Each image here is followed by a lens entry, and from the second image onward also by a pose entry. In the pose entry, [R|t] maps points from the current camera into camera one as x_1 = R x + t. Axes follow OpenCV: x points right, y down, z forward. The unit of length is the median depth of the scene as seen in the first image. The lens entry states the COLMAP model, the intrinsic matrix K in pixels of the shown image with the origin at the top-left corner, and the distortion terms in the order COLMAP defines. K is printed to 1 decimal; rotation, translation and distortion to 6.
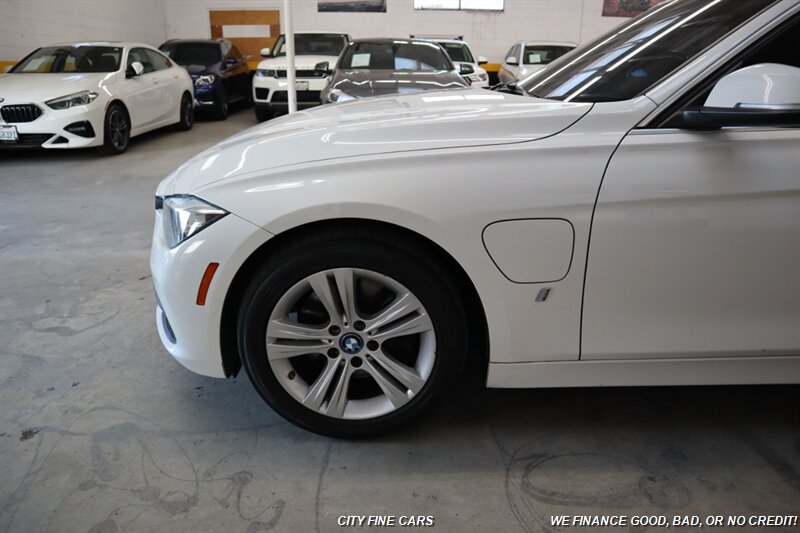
lens RADIAL K [[551.4, 0, 396.2], [0, 551.4, 266.6], [0, 0, 1]] dist [-0.115843, 0.064454]
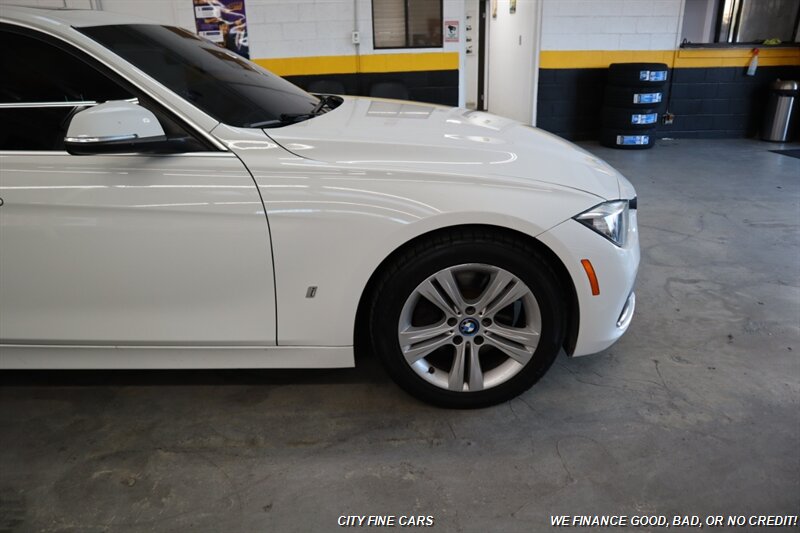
lens RADIAL K [[551.4, 0, 395.9], [0, 551.4, 266.2], [0, 0, 1]] dist [-0.115843, 0.064454]
pose [[-0.999825, 0.018164, 0.004432, 0.053845], [0.016504, 0.746020, 0.665719, -0.799657], [0.008786, 0.665676, -0.746189, 2.001798]]
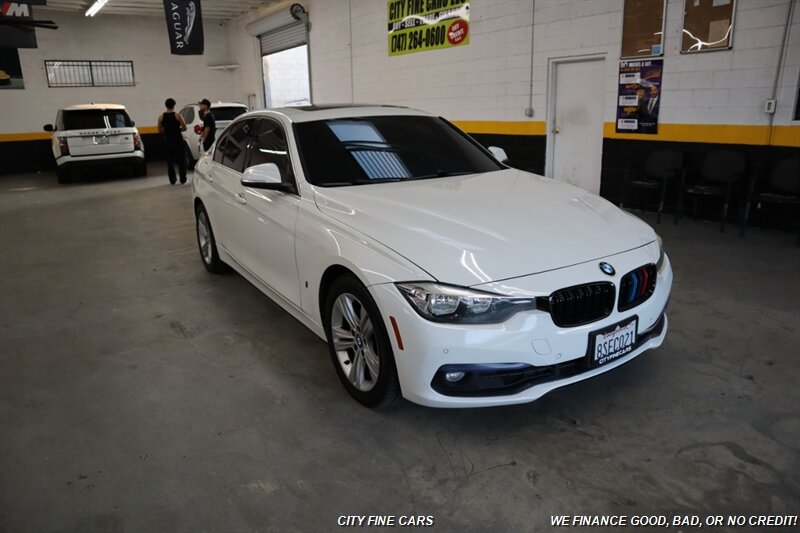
lens RADIAL K [[551.4, 0, 397.9], [0, 551.4, 266.4], [0, 0, 1]] dist [-0.115843, 0.064454]
pose [[-0.538823, -0.226196, 0.811483, -1.029345], [0.310380, 0.842208, 0.440852, -0.805614], [-0.783156, 0.489409, -0.383594, 1.750818]]
